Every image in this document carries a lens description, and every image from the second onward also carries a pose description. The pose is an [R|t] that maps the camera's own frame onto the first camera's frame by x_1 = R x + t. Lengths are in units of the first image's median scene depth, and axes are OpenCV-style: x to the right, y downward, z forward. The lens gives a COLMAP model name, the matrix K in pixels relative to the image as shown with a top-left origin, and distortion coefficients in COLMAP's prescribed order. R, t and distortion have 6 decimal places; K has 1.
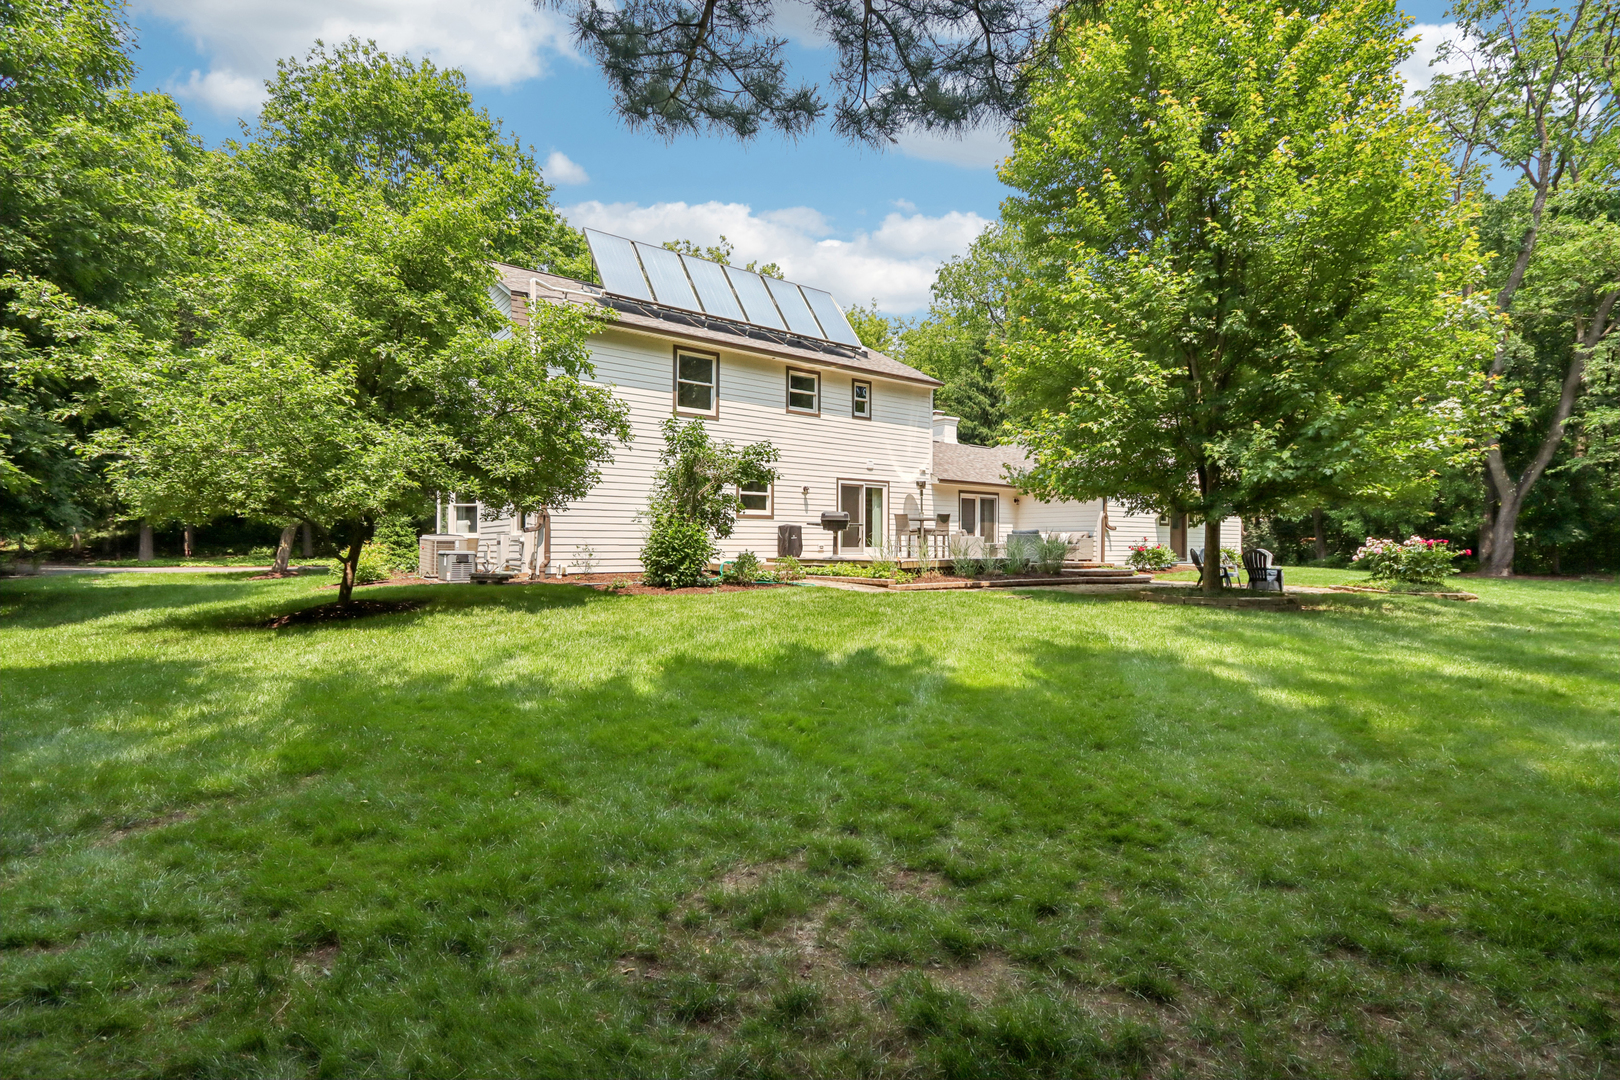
lens RADIAL K [[770.8, 0, 810.3], [0, 770.8, 547.1], [0, 0, 1]] dist [-0.022406, 0.006655]
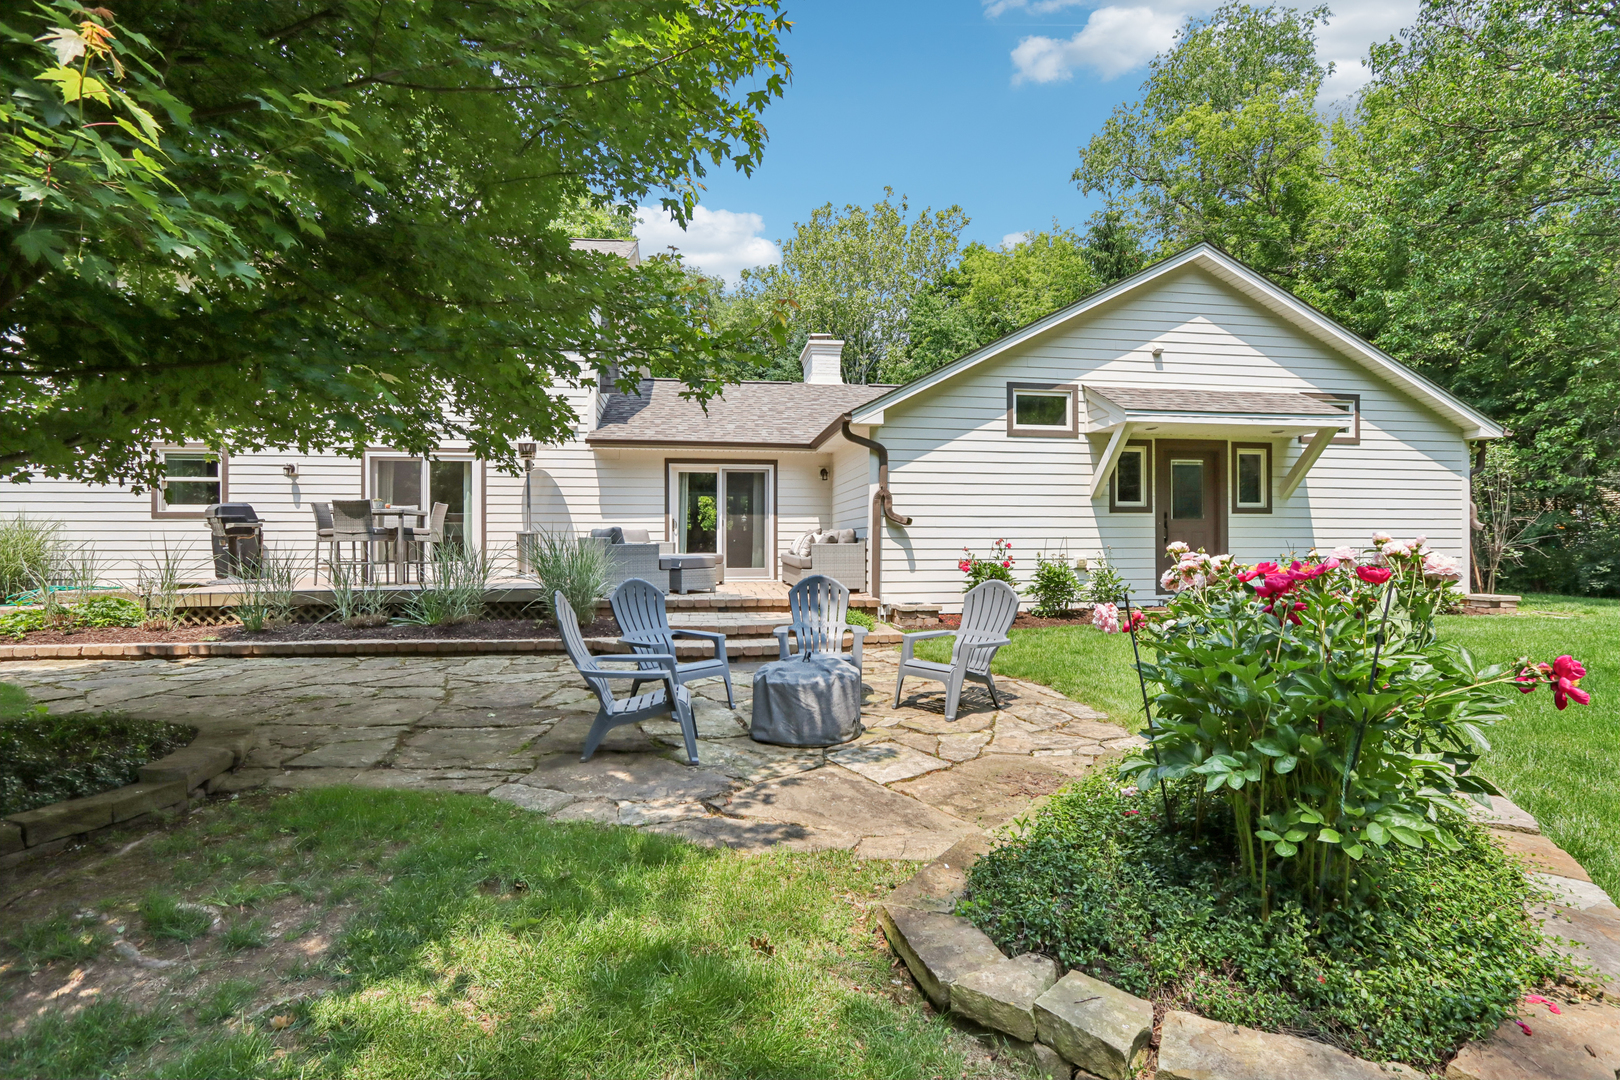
lens RADIAL K [[770.8, 0, 810.4], [0, 770.8, 544.6], [0, 0, 1]] dist [-0.022406, 0.006655]
pose [[0.875357, -0.009140, -0.483390, 0.618578], [0.005505, 0.999945, -0.008939, -0.006307], [0.483445, 0.005163, 0.875359, 0.629098]]
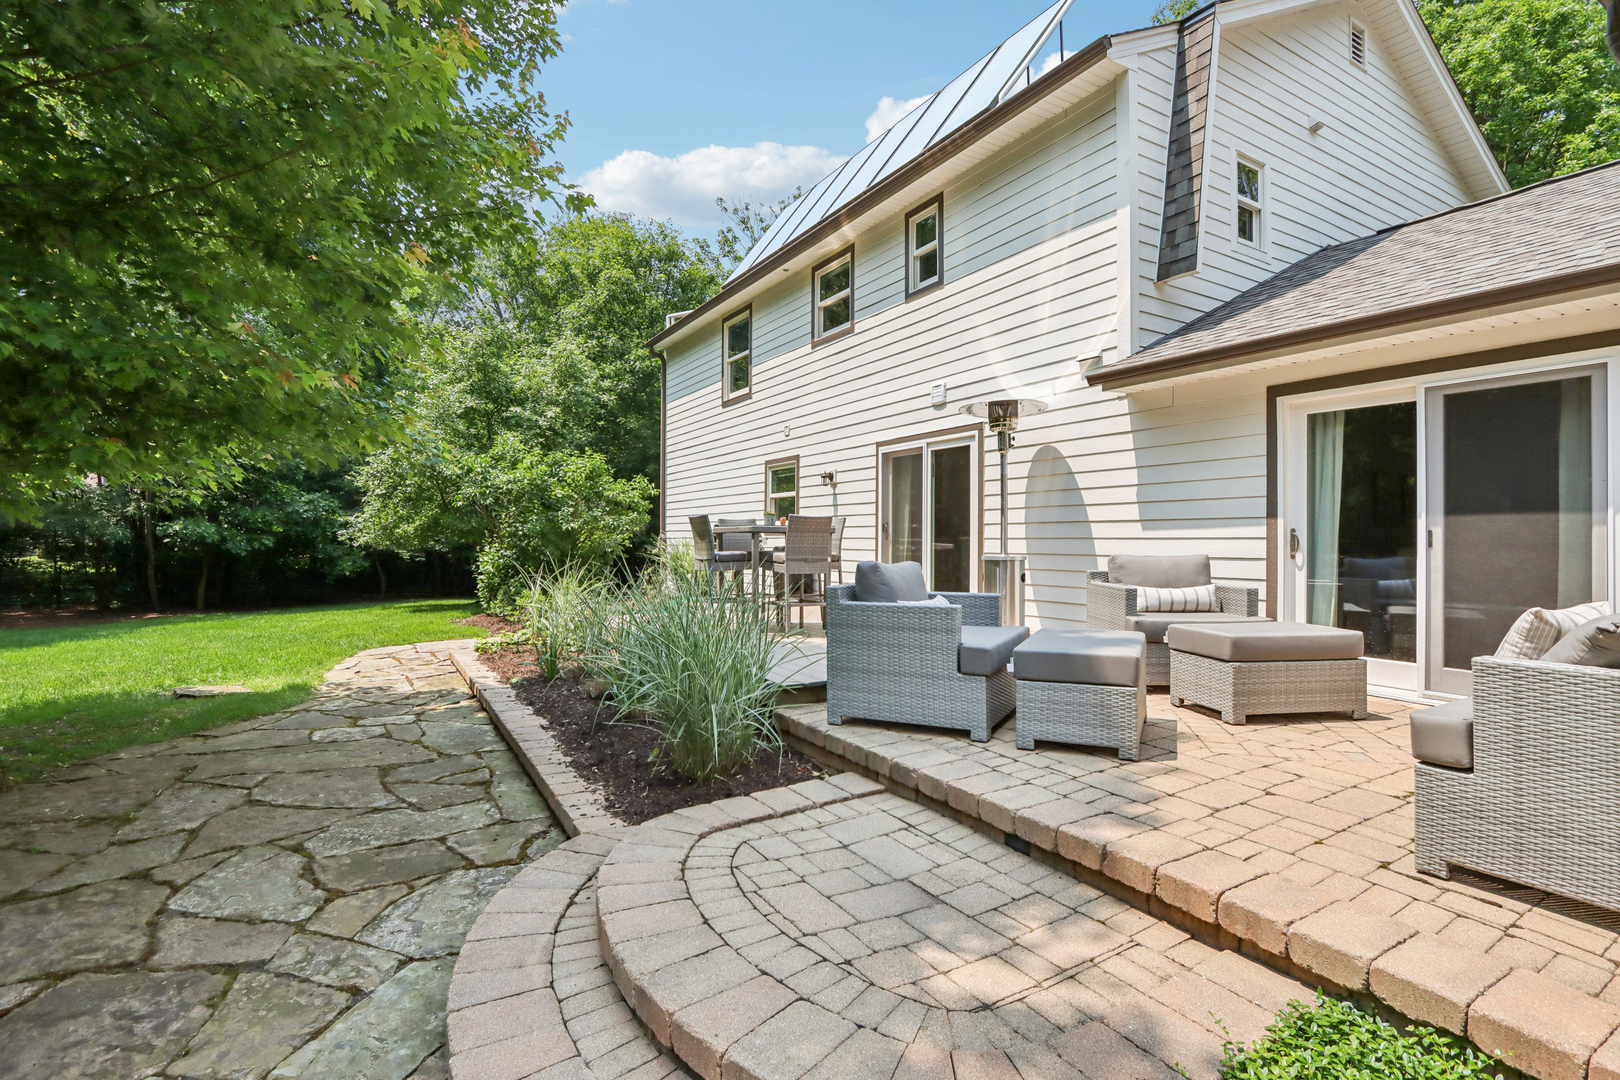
lens RADIAL K [[770.8, 0, 803.0], [0, 770.8, 533.3], [0, 0, 1]] dist [-0.022406, 0.006655]
pose [[-0.136349, -0.013085, -0.990574, 0.497872], [-0.006577, 0.999903, -0.012303, -0.027652], [0.990639, 0.004837, -0.136421, 0.994339]]
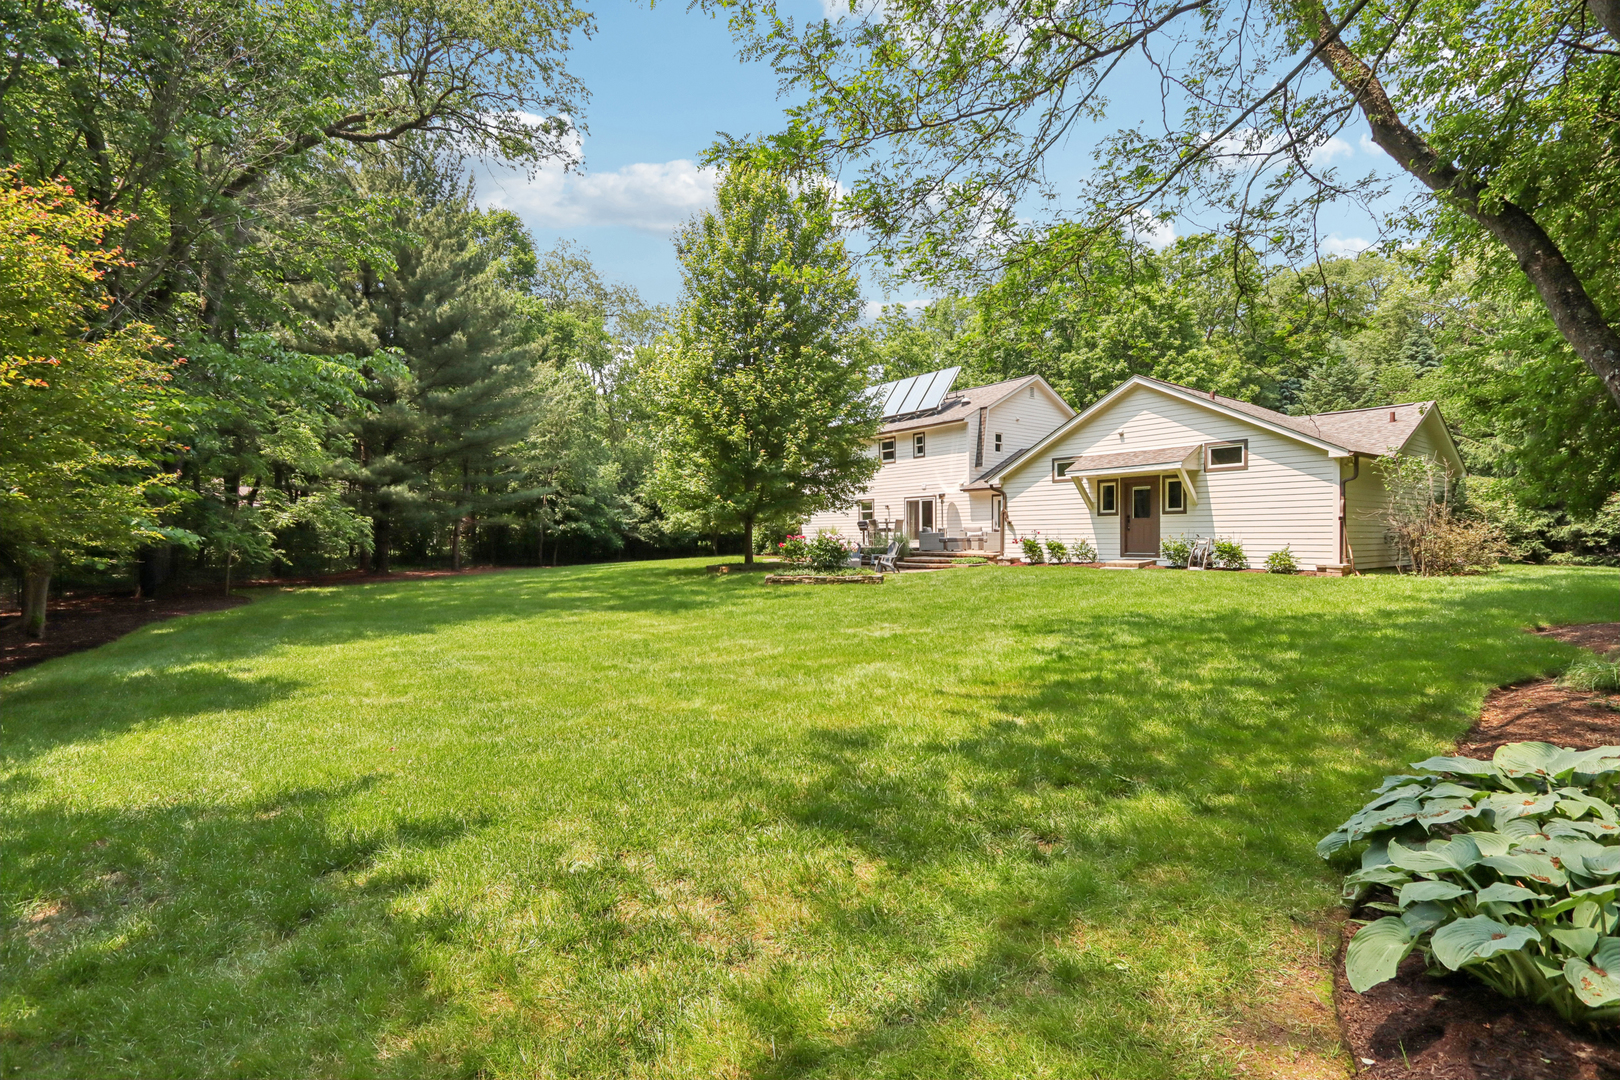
lens RADIAL K [[770.8, 0, 815.0], [0, 770.8, 541.3], [0, 0, 1]] dist [-0.022406, 0.006655]
pose [[-0.012832, 0.000806, -0.999917, 1.636316], [0.002902, 0.999995, 0.000769, 0.001471], [0.999913, -0.002892, -0.012834, 0.809720]]
